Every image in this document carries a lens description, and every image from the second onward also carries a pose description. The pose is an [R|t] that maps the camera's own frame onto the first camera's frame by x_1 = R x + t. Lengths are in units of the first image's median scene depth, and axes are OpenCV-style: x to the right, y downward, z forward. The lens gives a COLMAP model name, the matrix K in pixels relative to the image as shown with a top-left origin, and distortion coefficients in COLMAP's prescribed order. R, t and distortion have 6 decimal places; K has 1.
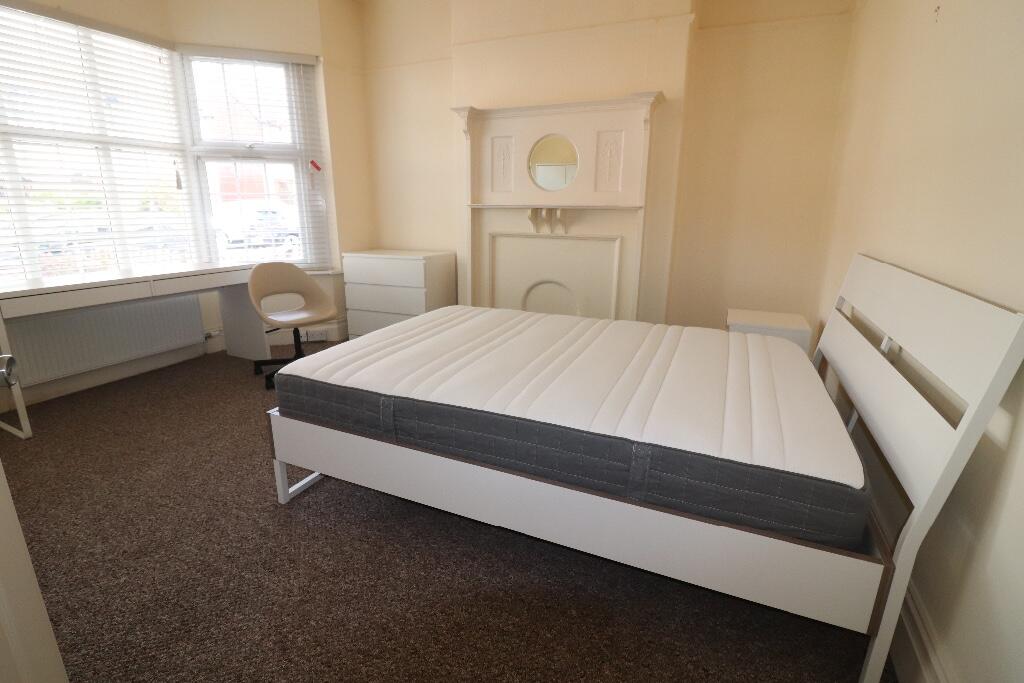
lens RADIAL K [[479.0, 0, 517.7], [0, 479.0, 332.5], [0, 0, 1]] dist [-0.003606, -0.009733]
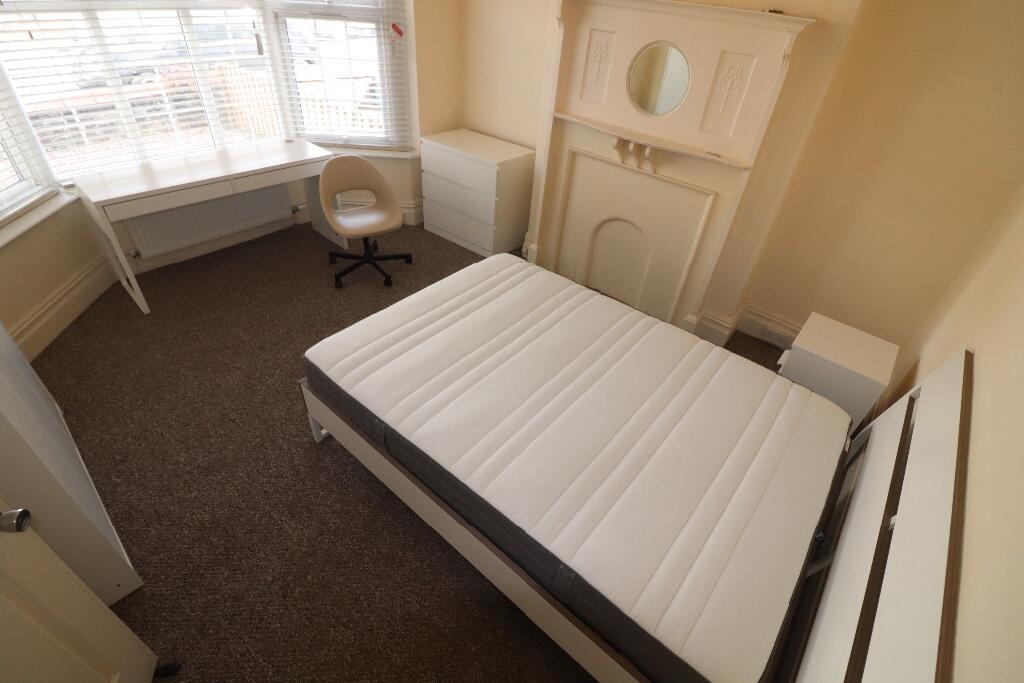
lens RADIAL K [[479.0, 0, 513.0], [0, 479.0, 341.6], [0, 0, 1]] dist [-0.003606, -0.009733]
pose [[0.957575, 0.221496, -0.184361, 0.079469], [-0.135332, 0.910431, 0.390897, -0.217544], [0.254430, -0.349363, 0.901782, 0.063501]]
